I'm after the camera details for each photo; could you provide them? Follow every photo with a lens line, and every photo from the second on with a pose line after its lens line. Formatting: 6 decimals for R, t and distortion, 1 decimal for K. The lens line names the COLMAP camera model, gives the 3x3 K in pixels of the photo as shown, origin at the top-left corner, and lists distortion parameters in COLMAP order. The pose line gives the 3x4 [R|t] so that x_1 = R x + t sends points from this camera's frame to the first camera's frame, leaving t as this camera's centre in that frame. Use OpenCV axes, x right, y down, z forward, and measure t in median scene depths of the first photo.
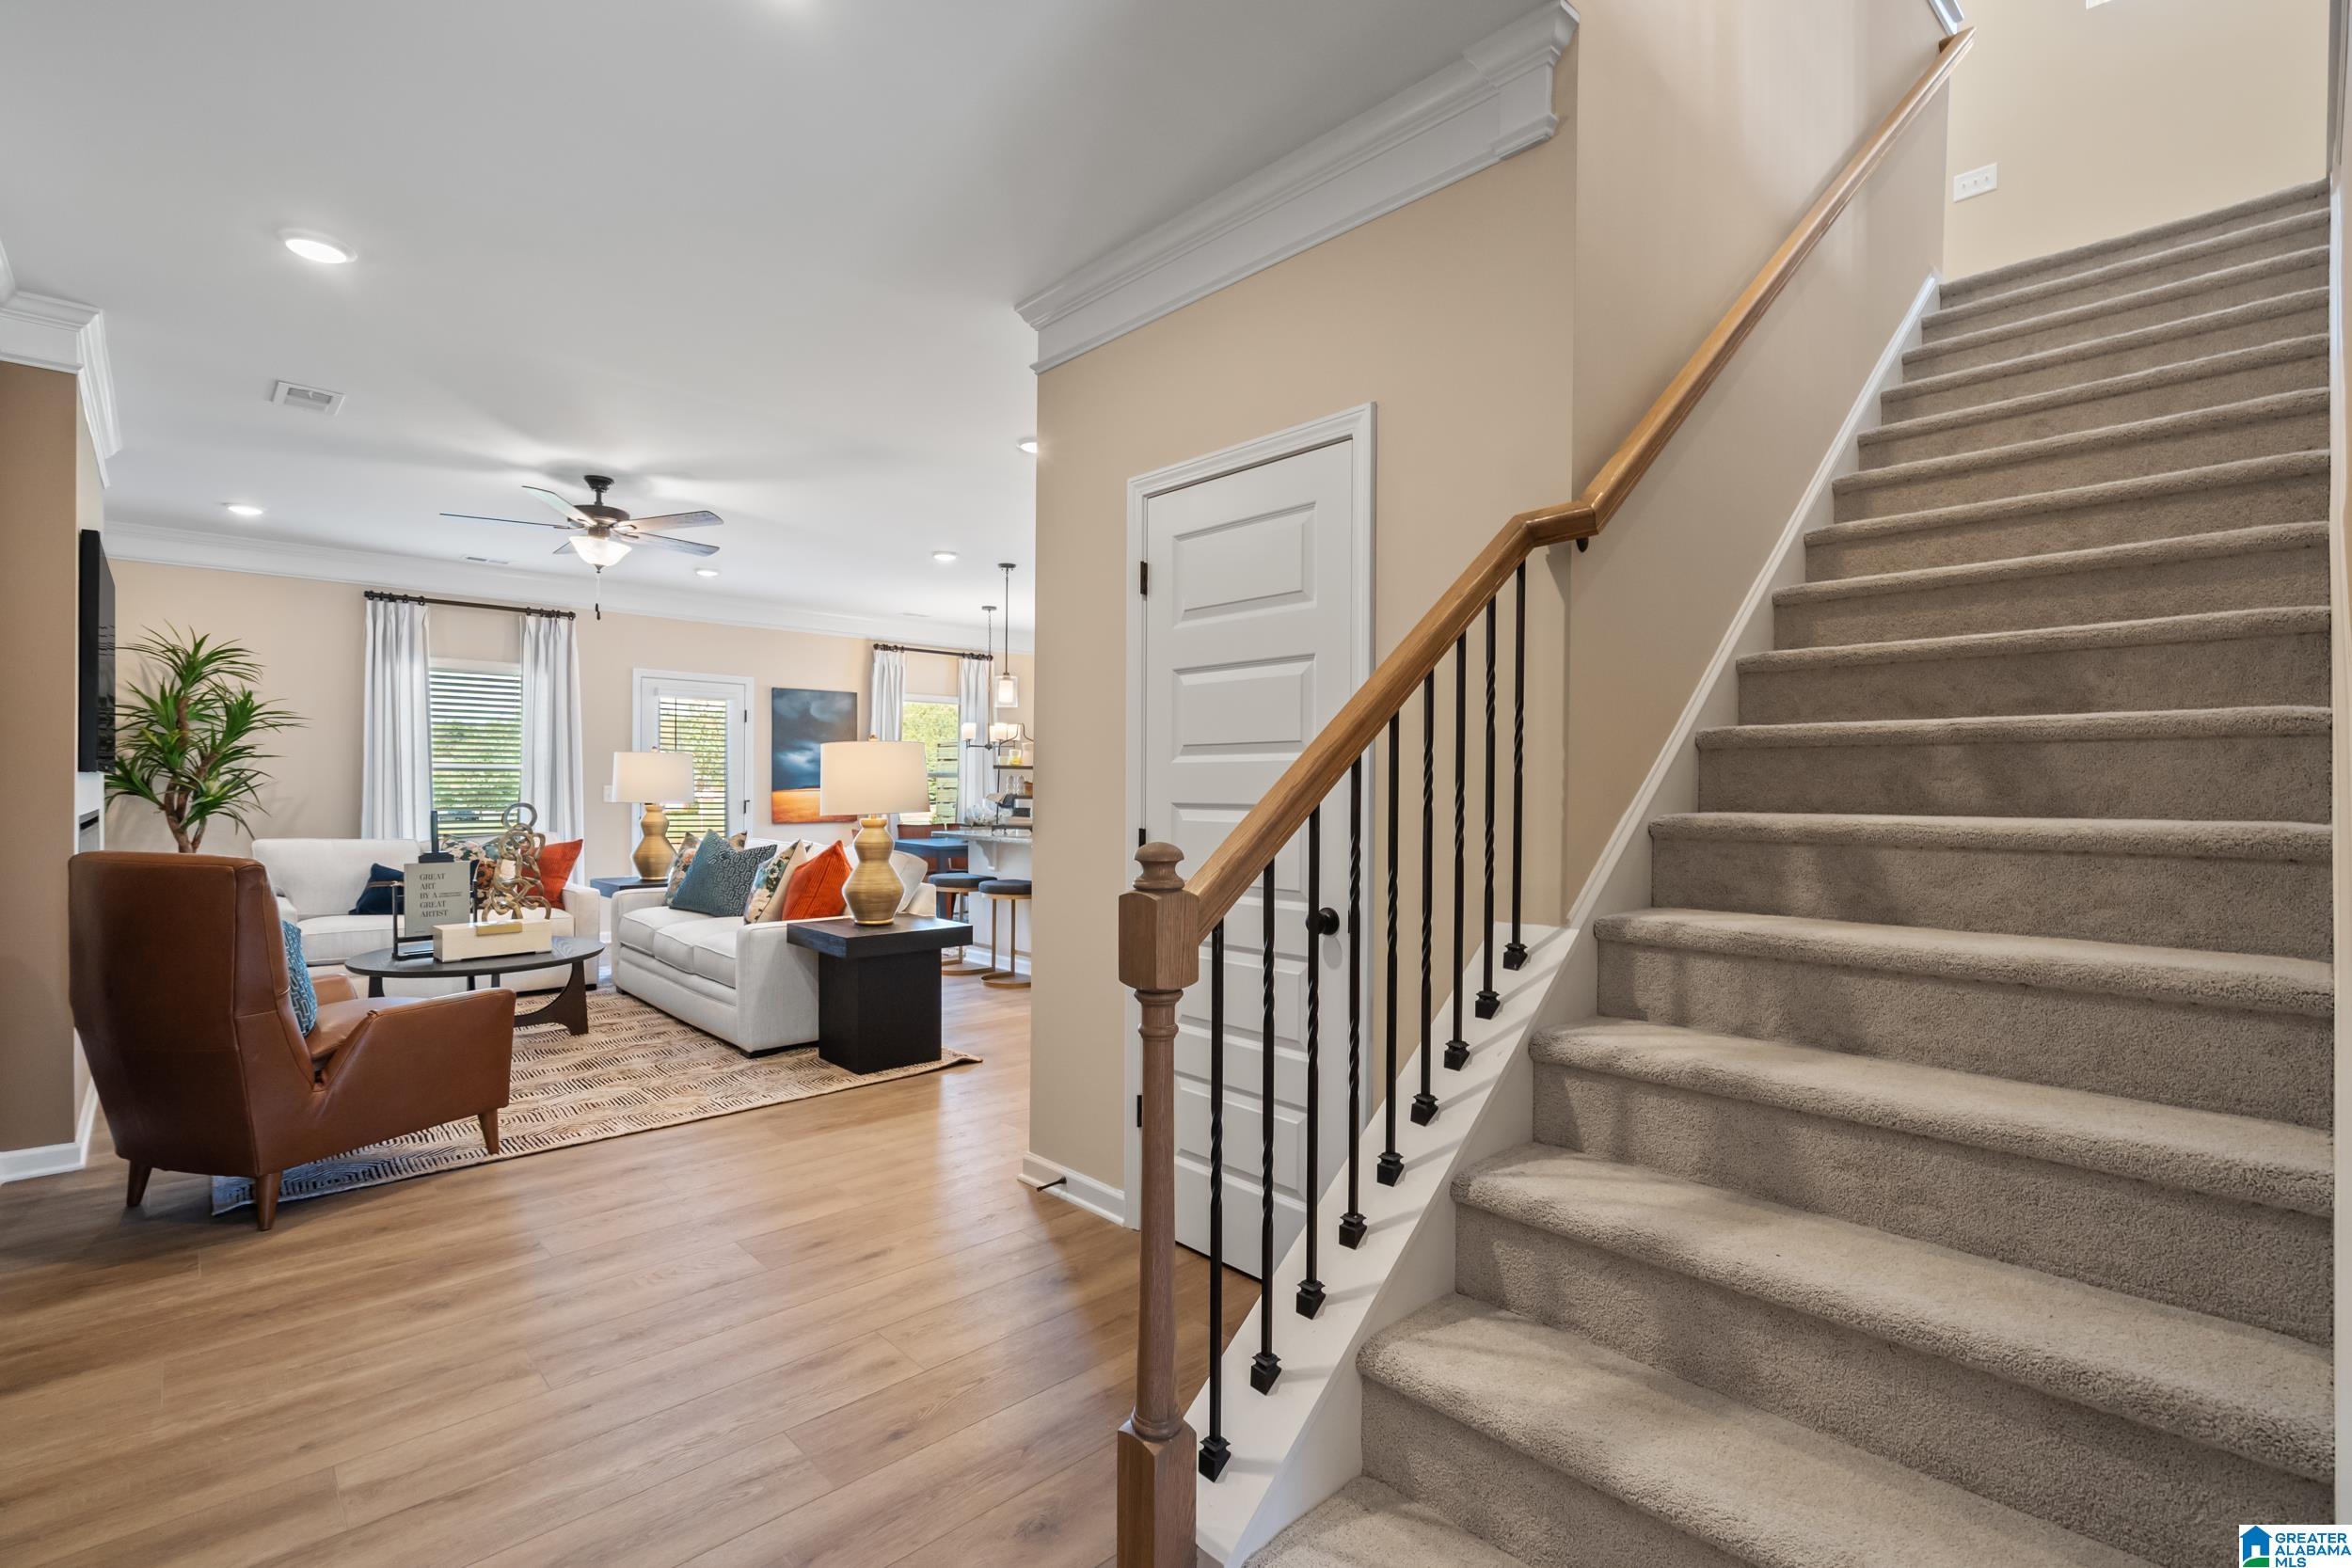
lens RADIAL K [[1072.7, 0, 1167.7], [0, 1072.7, 791.2], [0, 0, 1]] dist [-0.000515, 0.000840]
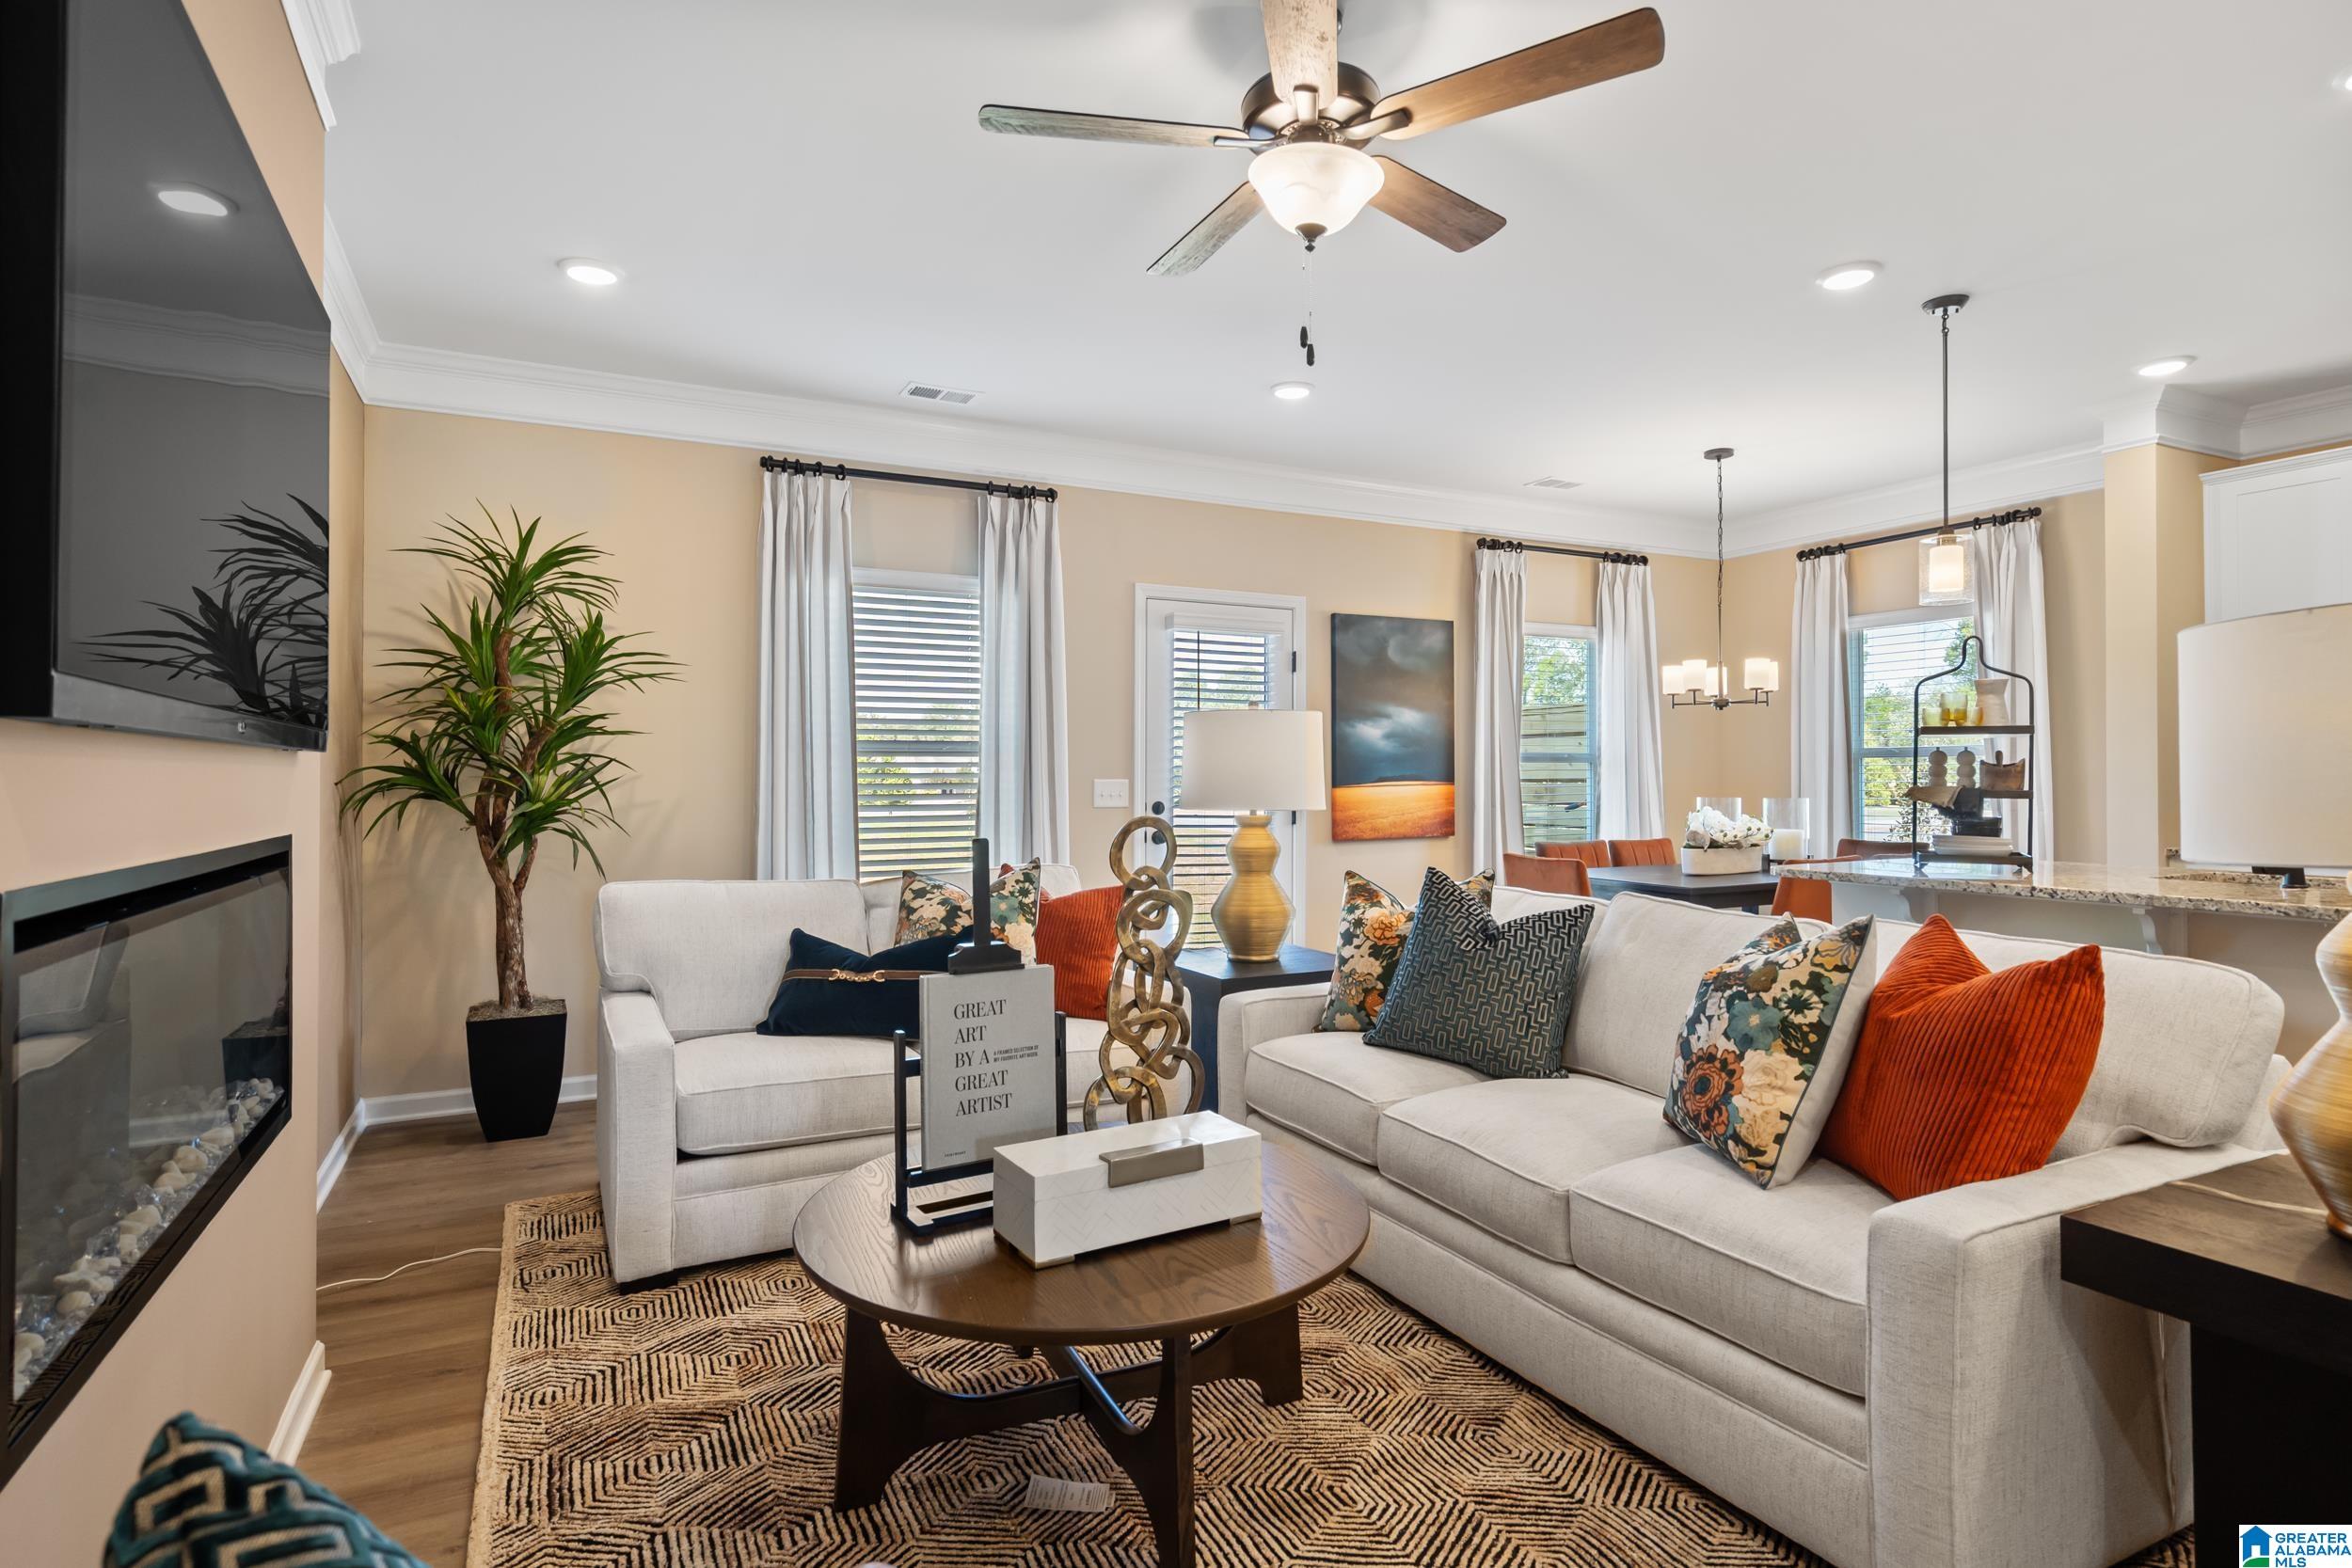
lens RADIAL K [[1216.8, 0, 1168.8], [0, 1216.8, 760.0], [0, 0, 1]] dist [0.000317, 0.000311]
pose [[0.961612, -0.013660, -0.274073, -0.379251], [0.007315, 0.999681, -0.024157, 0.000946], [0.274316, 0.021225, 0.961405, 0.452990]]
